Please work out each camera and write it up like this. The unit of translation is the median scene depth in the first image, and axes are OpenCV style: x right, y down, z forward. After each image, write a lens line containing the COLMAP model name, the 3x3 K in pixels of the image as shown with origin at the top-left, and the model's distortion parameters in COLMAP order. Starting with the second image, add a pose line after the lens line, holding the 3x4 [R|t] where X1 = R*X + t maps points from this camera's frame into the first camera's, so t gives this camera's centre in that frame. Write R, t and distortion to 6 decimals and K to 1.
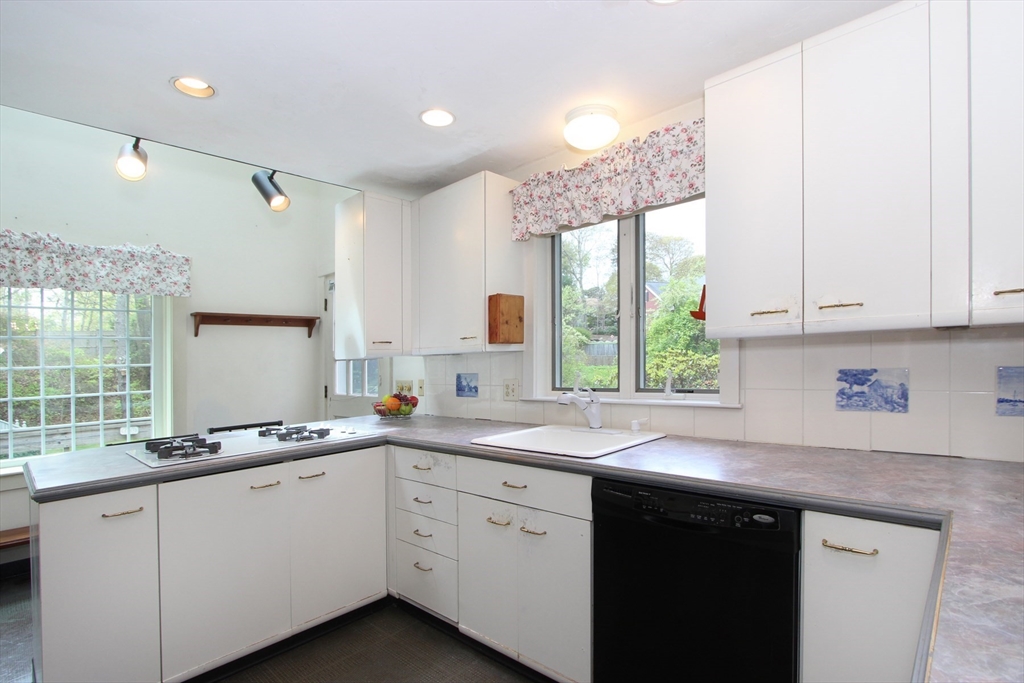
lens RADIAL K [[487.6, 0, 537.6], [0, 487.6, 358.7], [0, 0, 1]] dist [-0.001793, -0.000315]
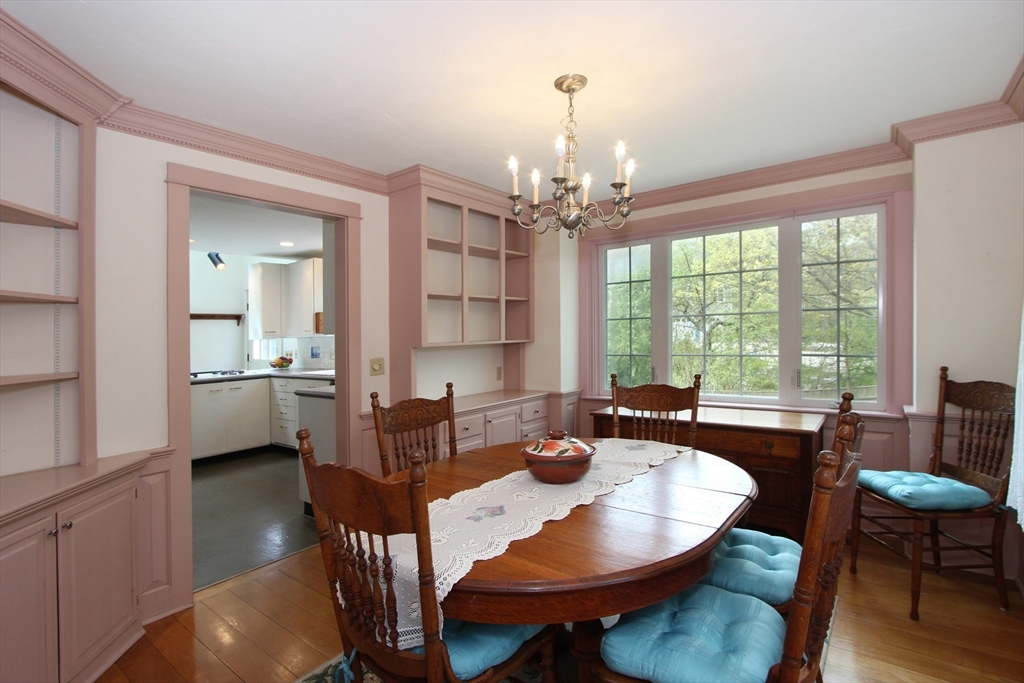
lens RADIAL K [[490.1, 0, 511.3], [0, 490.1, 344.9], [0, 0, 1]] dist [-0.000480, -0.000052]
pose [[0.998378, 0.007593, 0.056421, 0.632051], [-0.008389, 0.999868, 0.013886, -0.015729], [-0.056308, -0.014337, 0.998311, -1.241512]]
